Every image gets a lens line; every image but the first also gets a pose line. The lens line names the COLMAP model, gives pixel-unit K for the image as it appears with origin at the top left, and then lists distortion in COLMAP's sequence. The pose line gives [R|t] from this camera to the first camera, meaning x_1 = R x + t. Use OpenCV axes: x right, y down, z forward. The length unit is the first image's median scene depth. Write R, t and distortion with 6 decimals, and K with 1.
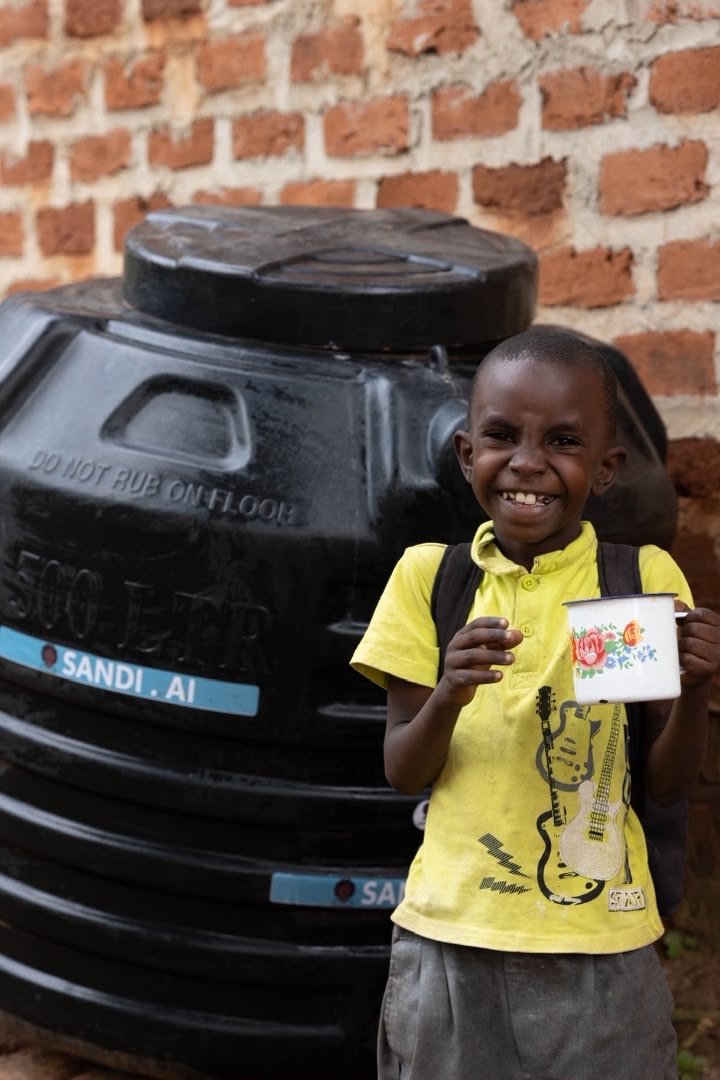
lens RADIAL K [[2680.5, 0, 360.0], [0, 2680.5, 540.0], [0, 0, 1]] dist [0.010462, 0.325095]
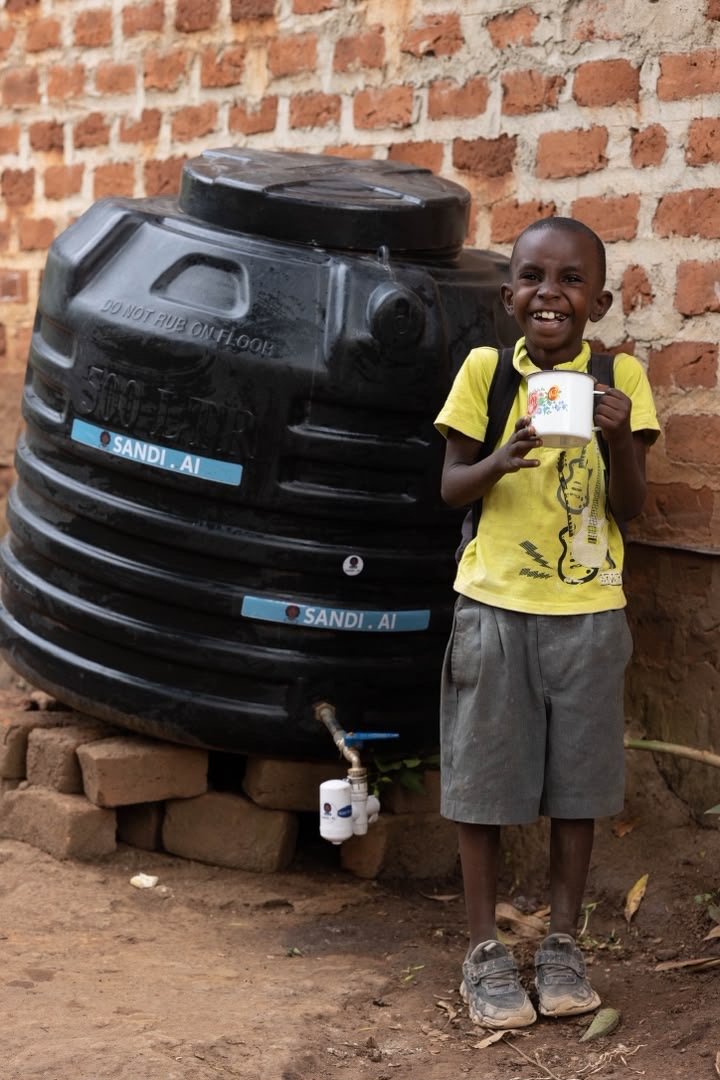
lens RADIAL K [[2670.7, 0, 335.0], [0, 2670.7, 542.3], [0, 0, 1]] dist [-0.023539, -0.056171]
pose [[0.995283, 0.072767, -0.064166, 0.092283], [-0.073347, 0.997284, -0.006725, 0.085966], [0.063502, 0.011400, 0.997917, -0.388193]]
